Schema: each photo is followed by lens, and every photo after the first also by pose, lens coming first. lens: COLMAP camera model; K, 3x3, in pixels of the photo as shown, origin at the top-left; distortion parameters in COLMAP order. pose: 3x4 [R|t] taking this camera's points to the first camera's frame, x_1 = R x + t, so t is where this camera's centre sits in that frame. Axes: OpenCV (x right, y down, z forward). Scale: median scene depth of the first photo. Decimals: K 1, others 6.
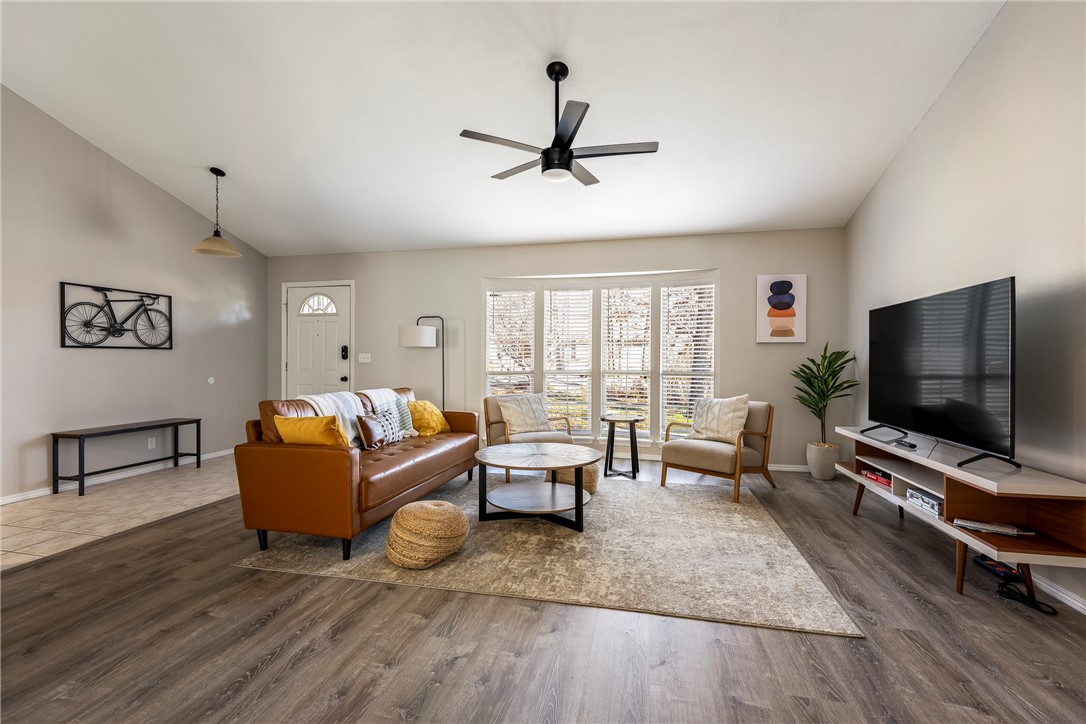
lens RADIAL K [[486.1, 0, 543.0], [0, 486.1, 362.0], [0, 0, 1]] dist [0.000235, 0.000001]
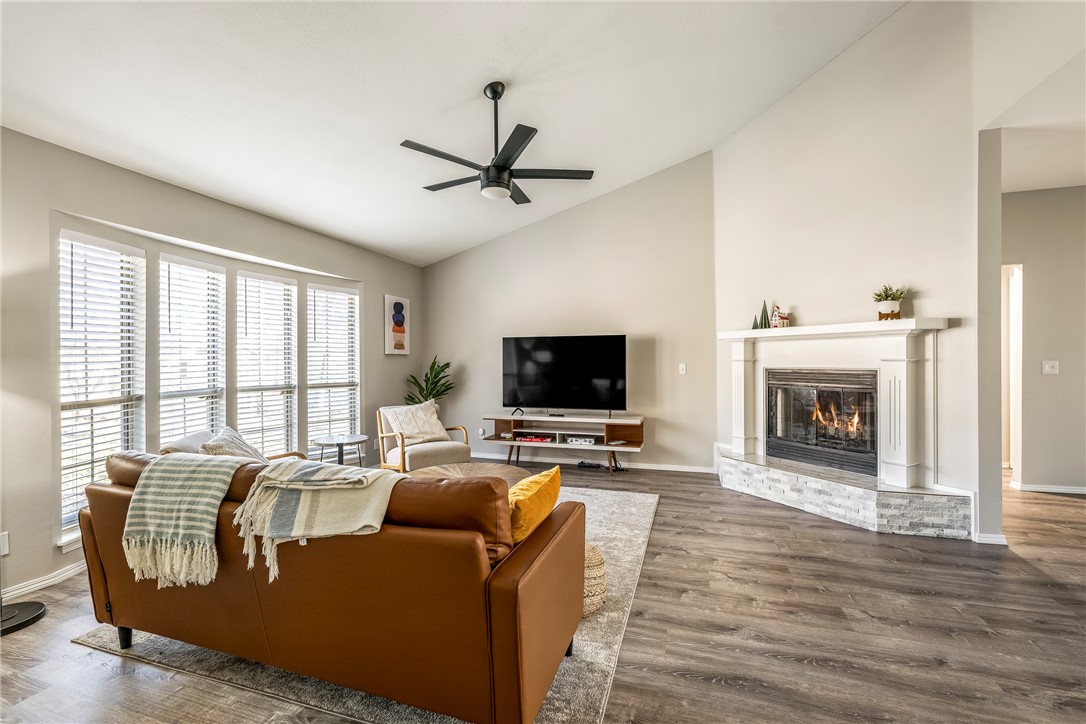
lens RADIAL K [[486.1, 0, 543.0], [0, 486.1, 362.0], [0, 0, 1]] dist [0.000235, 0.000001]
pose [[0.068517, -0.007699, 0.997620, -1.301547], [0.010076, 0.999925, 0.007025, -0.052137], [-0.997599, 0.009571, 0.068590, 1.120253]]
